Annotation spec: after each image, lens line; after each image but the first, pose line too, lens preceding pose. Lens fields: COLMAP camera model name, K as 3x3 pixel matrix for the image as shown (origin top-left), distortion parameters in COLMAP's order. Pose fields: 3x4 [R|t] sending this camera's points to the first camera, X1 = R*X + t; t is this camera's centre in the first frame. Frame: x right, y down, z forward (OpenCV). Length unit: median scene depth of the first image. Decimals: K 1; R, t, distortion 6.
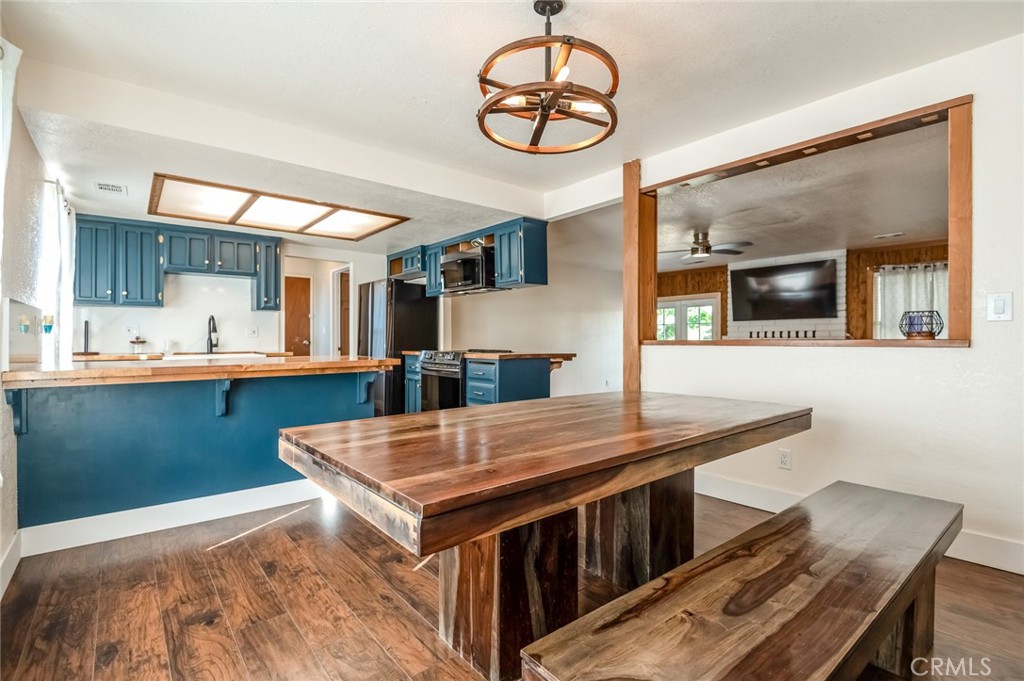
lens RADIAL K [[475.7, 0, 511.9], [0, 475.7, 341.0], [0, 0, 1]] dist [-0.004858, 0.000337]
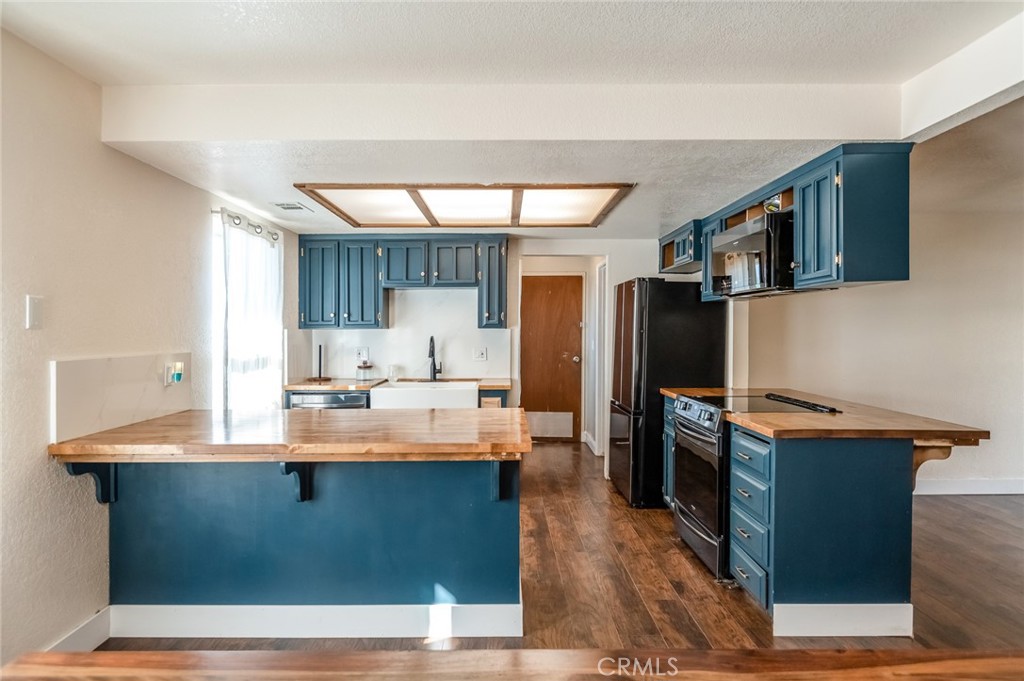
lens RADIAL K [[577.8, 0, 508.2], [0, 577.8, 334.4], [0, 0, 1]] dist [-0.007627, -0.003965]
pose [[0.774906, 0.003969, -0.632065, 0.120554], [-0.001466, 0.999989, 0.004481, -0.063480], [0.632075, -0.002546, 0.774903, 0.300938]]
